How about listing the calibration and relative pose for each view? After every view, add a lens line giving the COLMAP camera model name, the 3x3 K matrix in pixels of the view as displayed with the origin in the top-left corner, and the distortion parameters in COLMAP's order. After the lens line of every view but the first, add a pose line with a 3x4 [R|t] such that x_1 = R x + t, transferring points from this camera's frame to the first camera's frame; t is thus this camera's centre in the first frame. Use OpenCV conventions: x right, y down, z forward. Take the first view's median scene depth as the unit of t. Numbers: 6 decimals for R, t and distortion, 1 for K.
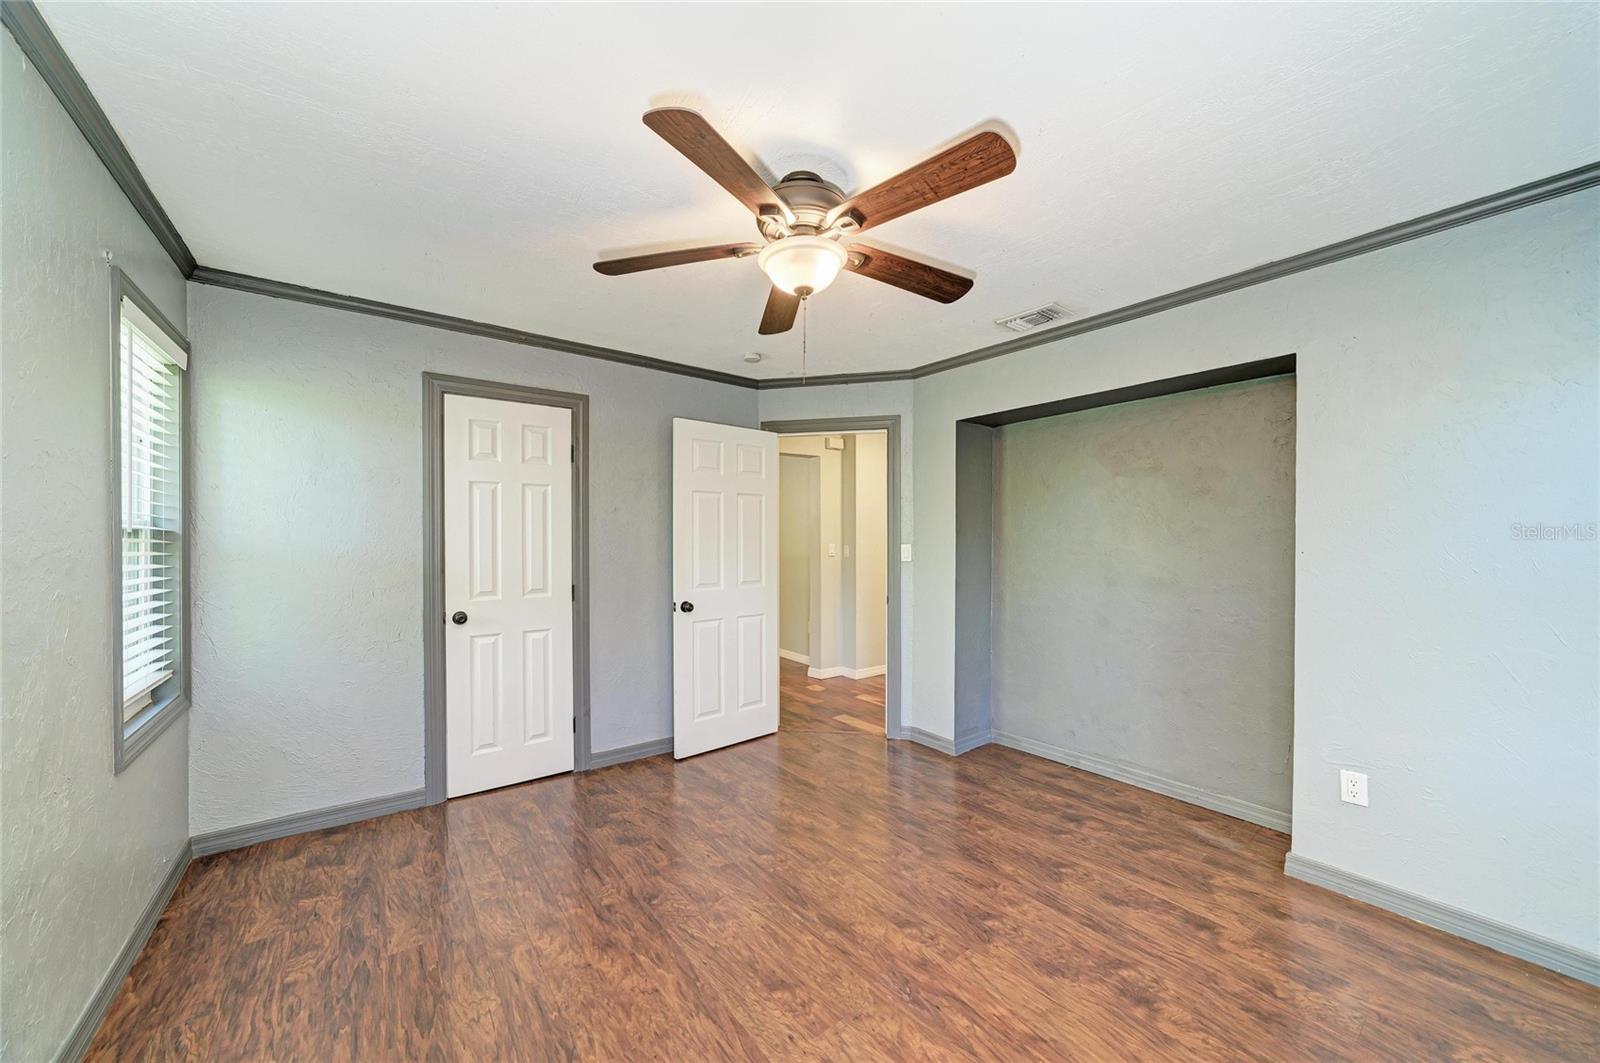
lens RADIAL K [[581.2, 0, 801.3], [0, 581.2, 538.2], [0, 0, 1]] dist [-0.003434, 0.000109]
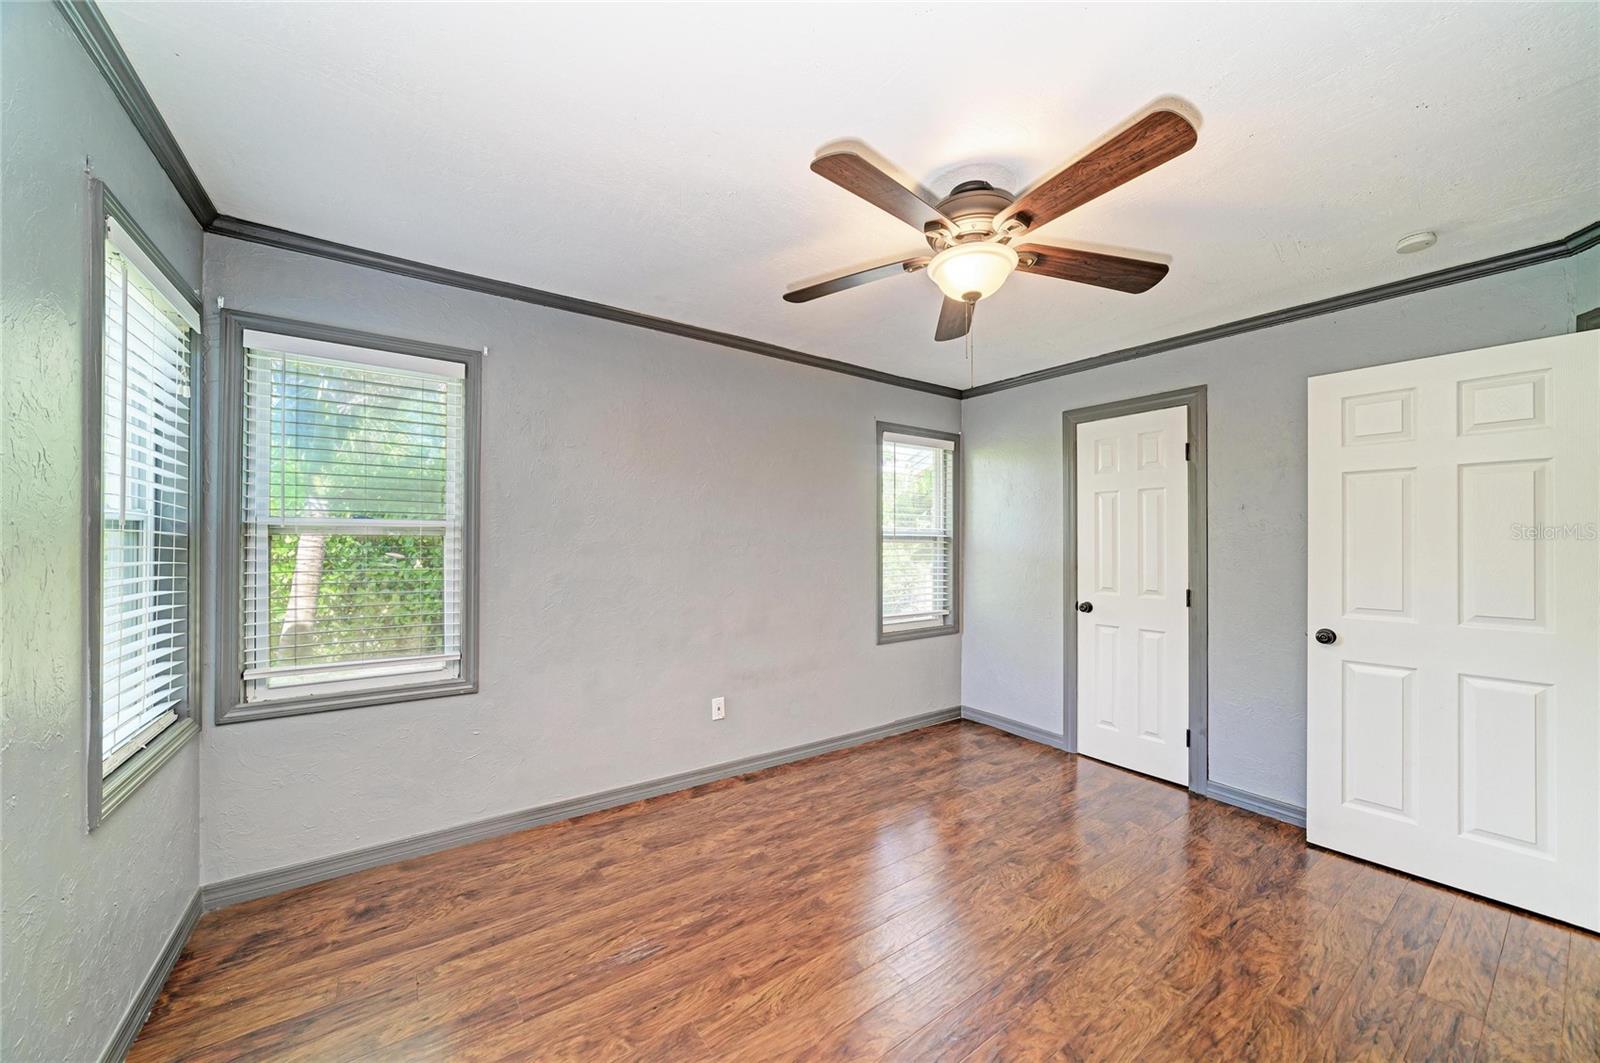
lens RADIAL K [[581.2, 0, 809.1], [0, 581.2, 539.8], [0, 0, 1]] dist [-0.003434, 0.000109]
pose [[-0.029955, -0.003938, -0.999543, 0.654369], [-0.002624, 0.999989, -0.003862, 0.003710], [0.999548, 0.002507, -0.029965, 0.475817]]
